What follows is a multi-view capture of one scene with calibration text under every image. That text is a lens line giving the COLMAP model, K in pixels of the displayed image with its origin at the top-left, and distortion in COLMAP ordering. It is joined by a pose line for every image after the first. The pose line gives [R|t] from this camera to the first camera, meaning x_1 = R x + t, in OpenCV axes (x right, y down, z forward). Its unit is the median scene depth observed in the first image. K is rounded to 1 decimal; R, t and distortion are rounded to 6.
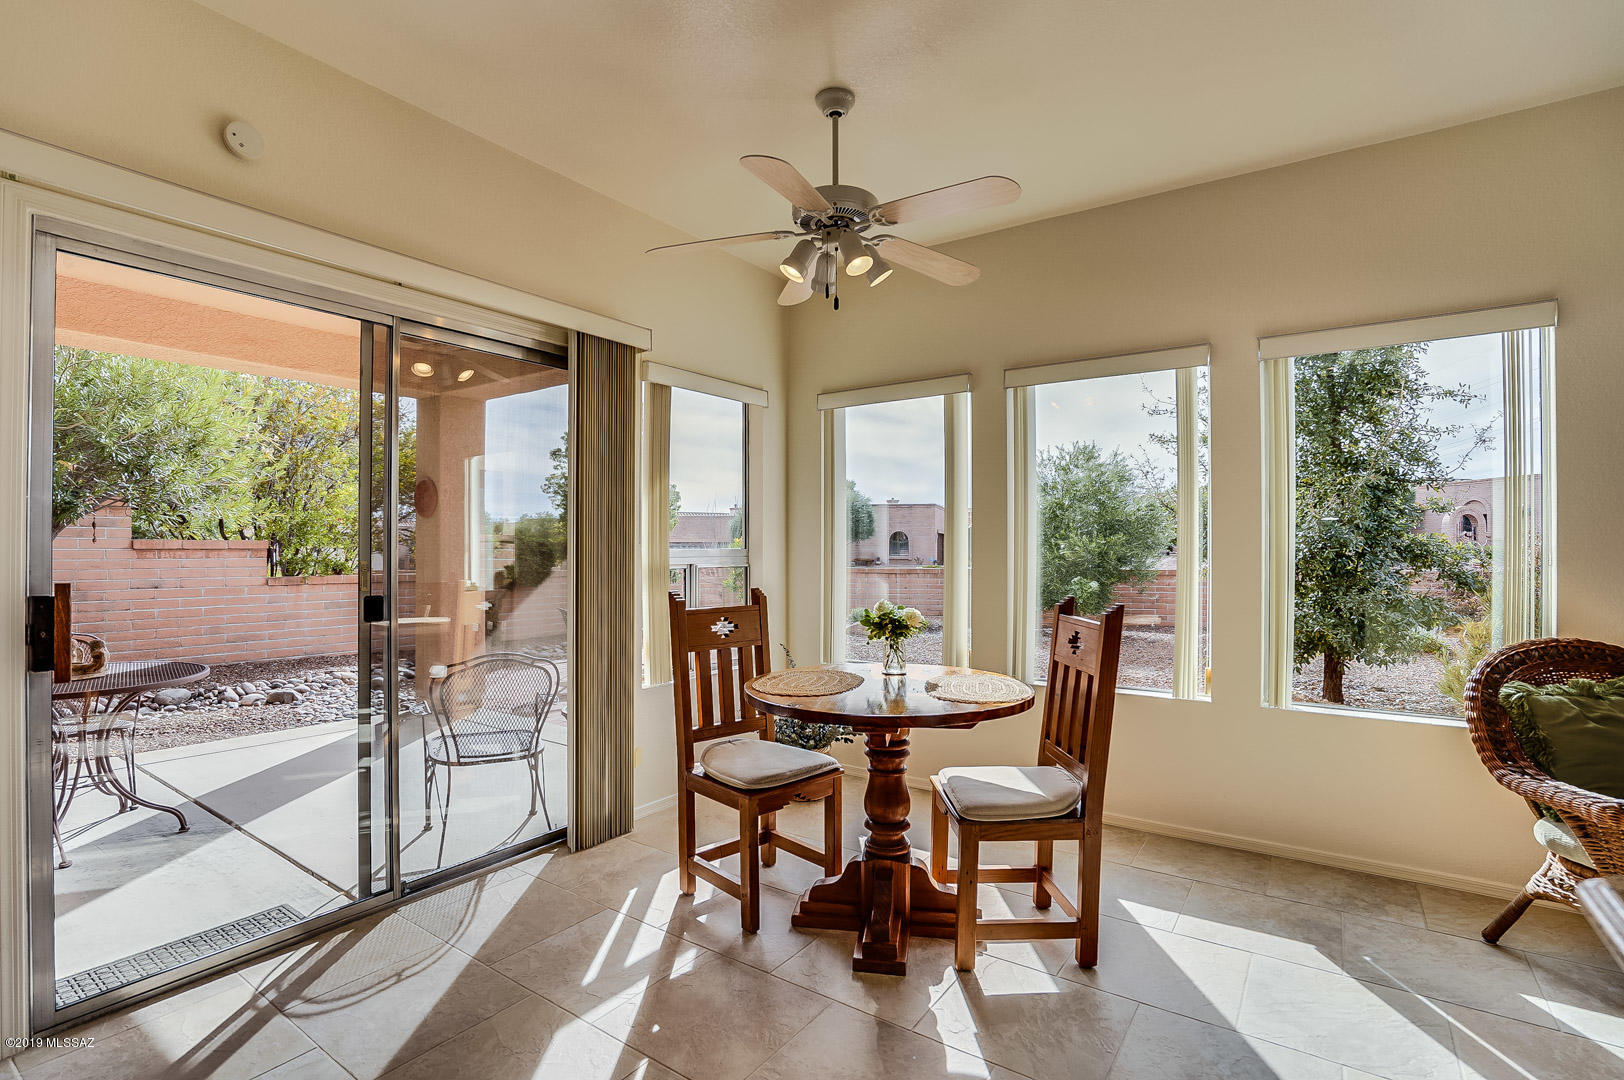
lens RADIAL K [[778.7, 0, 815.0], [0, 778.7, 536.5], [0, 0, 1]] dist [-0.034176, 0.008232]
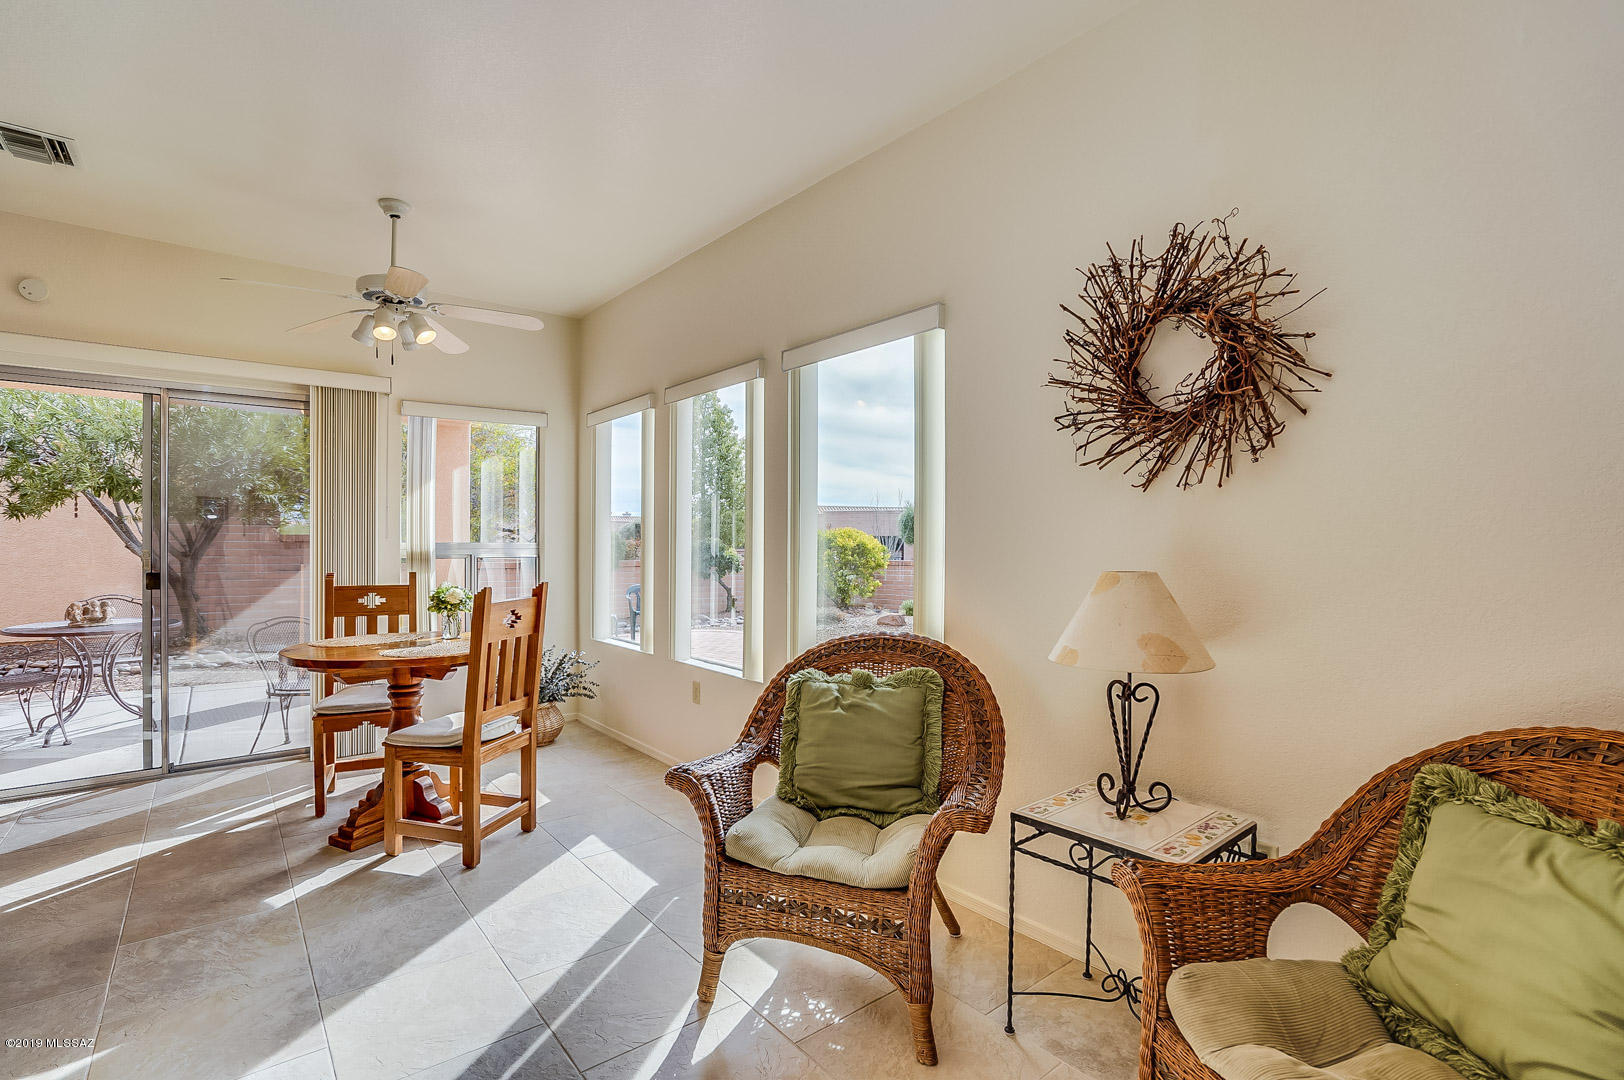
lens RADIAL K [[778.7, 0, 811.7], [0, 778.7, 531.8], [0, 0, 1]] dist [-0.034176, 0.008232]
pose [[0.950013, -0.003749, -0.312189, 1.020778], [0.004553, 0.999988, 0.001846, -0.001029], [0.312178, -0.003175, 0.950018, -0.029606]]
